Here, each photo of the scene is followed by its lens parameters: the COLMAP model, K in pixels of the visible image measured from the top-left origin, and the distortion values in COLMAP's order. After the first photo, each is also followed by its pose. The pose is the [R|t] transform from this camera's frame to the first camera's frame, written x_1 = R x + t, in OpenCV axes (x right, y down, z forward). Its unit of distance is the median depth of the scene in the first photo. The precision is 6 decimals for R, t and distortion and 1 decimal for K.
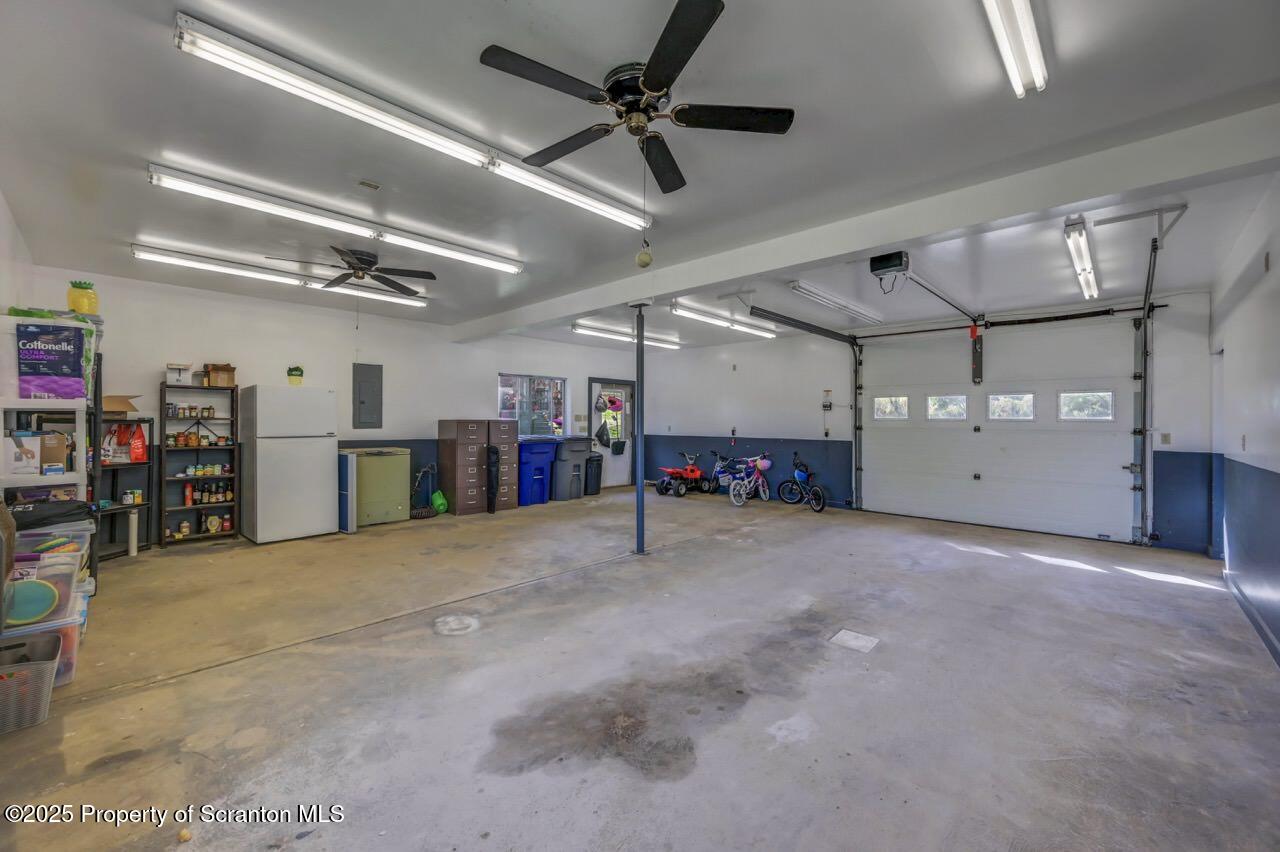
lens RADIAL K [[517.3, 0, 641.7], [0, 517.3, 424.3], [0, 0, 1]] dist [-0.000876, 0.000296]
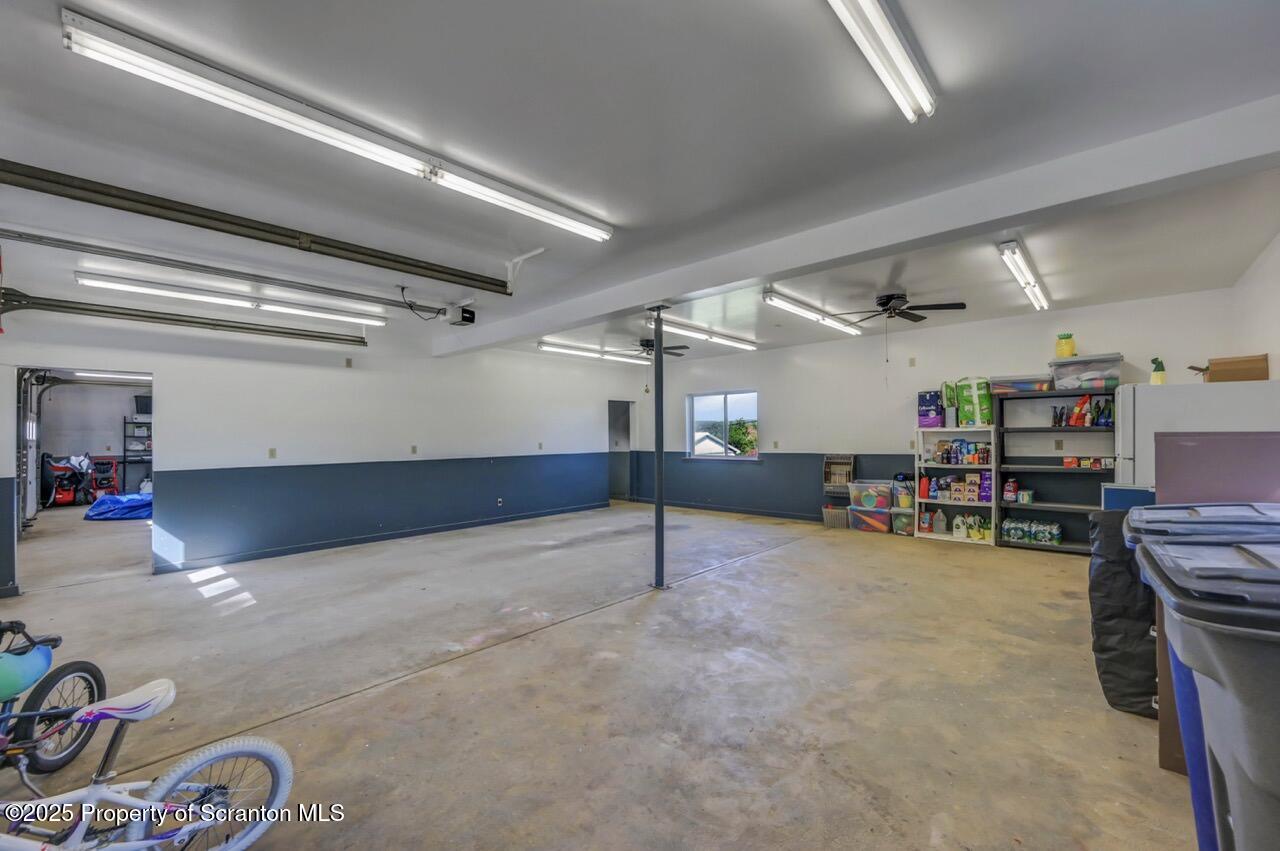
lens RADIAL K [[512.4, 0, 639.5], [0, 512.4, 432.6], [0, 0, 1]] dist [-0.001167, 0.000047]
pose [[-0.999949, 0.002291, -0.009825, 0.039140], [0.002332, 0.999989, -0.004143, -0.011125], [0.009816, -0.004166, -0.999943, 1.883390]]
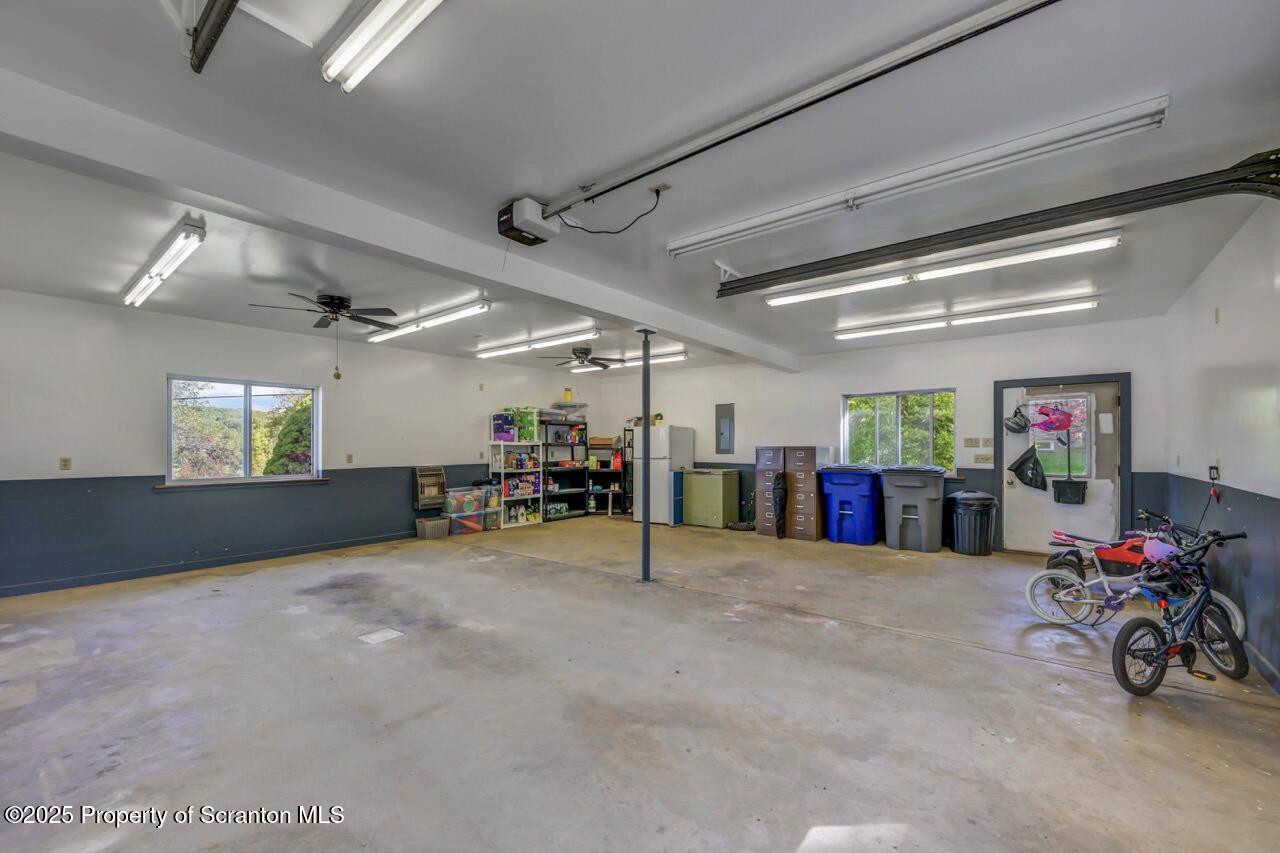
lens RADIAL K [[520.9, 0, 639.3], [0, 520.9, 449.5], [0, 0, 1]] dist [-0.000623, 0.000046]
pose [[0.082399, -0.000692, -0.996599, 0.995221], [-0.002107, 0.999997, -0.000868, -0.001905], [0.996597, 0.002172, 0.082397, 0.904418]]
